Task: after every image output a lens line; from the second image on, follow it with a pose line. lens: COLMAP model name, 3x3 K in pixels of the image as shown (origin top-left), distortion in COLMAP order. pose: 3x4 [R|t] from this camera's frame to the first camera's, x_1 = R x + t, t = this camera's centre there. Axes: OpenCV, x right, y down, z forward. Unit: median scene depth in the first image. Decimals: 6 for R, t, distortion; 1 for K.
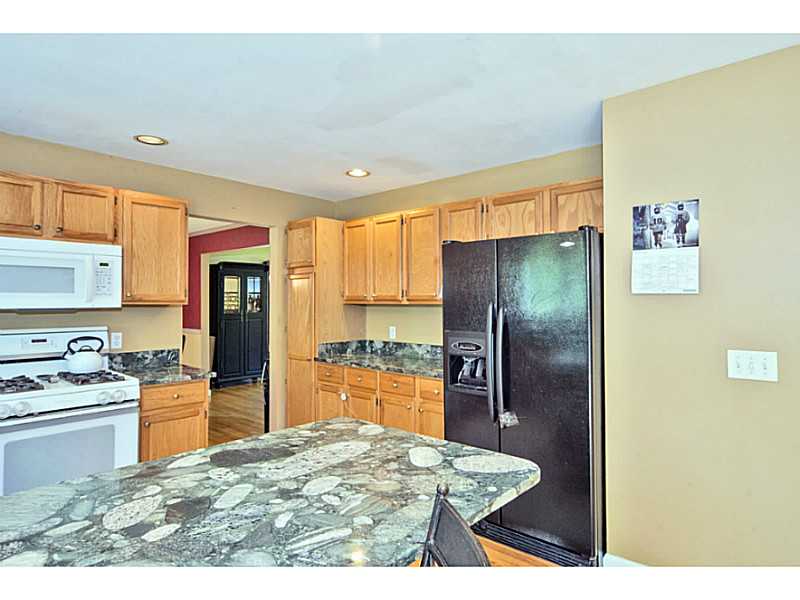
lens RADIAL K [[485.1, 0, 405.8], [0, 485.1, 294.4], [0, 0, 1]] dist [0.004481, 0.006956]
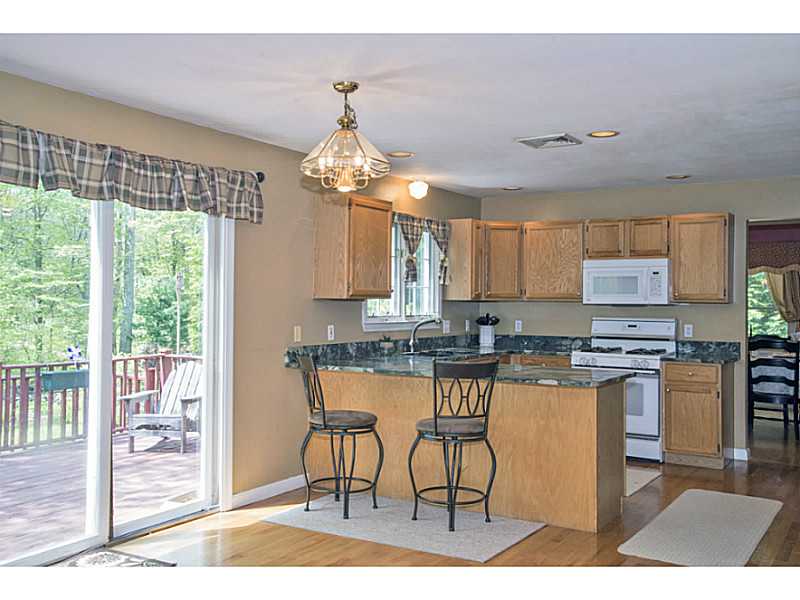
lens RADIAL K [[807.0, 0, 397.9], [0, 807.0, 301.7], [0, 0, 1]] dist [0.017811, 0.000000]
pose [[0.180855, 0.004235, -0.983501, 1.524272], [0.008131, 0.999950, 0.005801, 0.000519], [0.983476, -0.009047, 0.180811, -0.143121]]
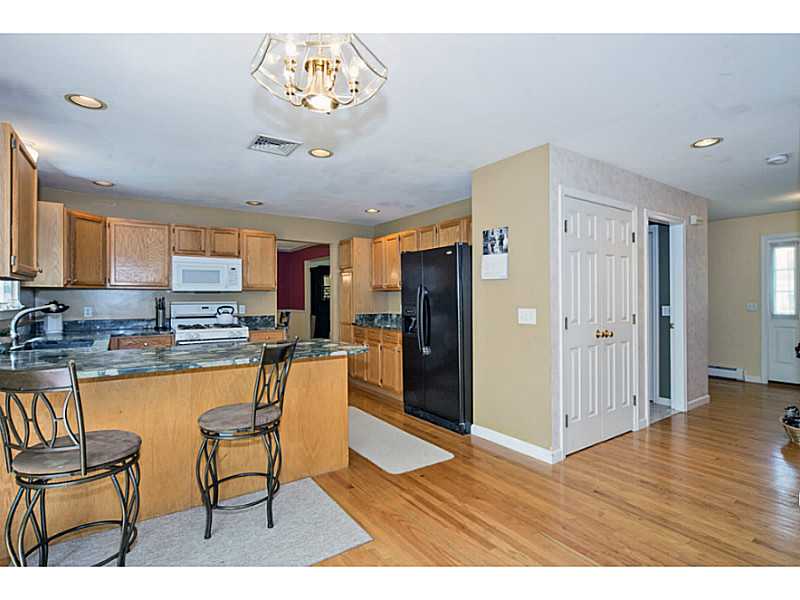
lens RADIAL K [[402.1, 0, 392.9], [0, 402.1, 293.0], [0, 0, 1]] dist [0.005403, 0.002526]
pose [[0.969564, -0.004664, -0.244792, 0.393351], [0.006432, 0.999959, 0.006424, 0.028624], [0.244752, -0.007803, 0.969554, -0.406811]]
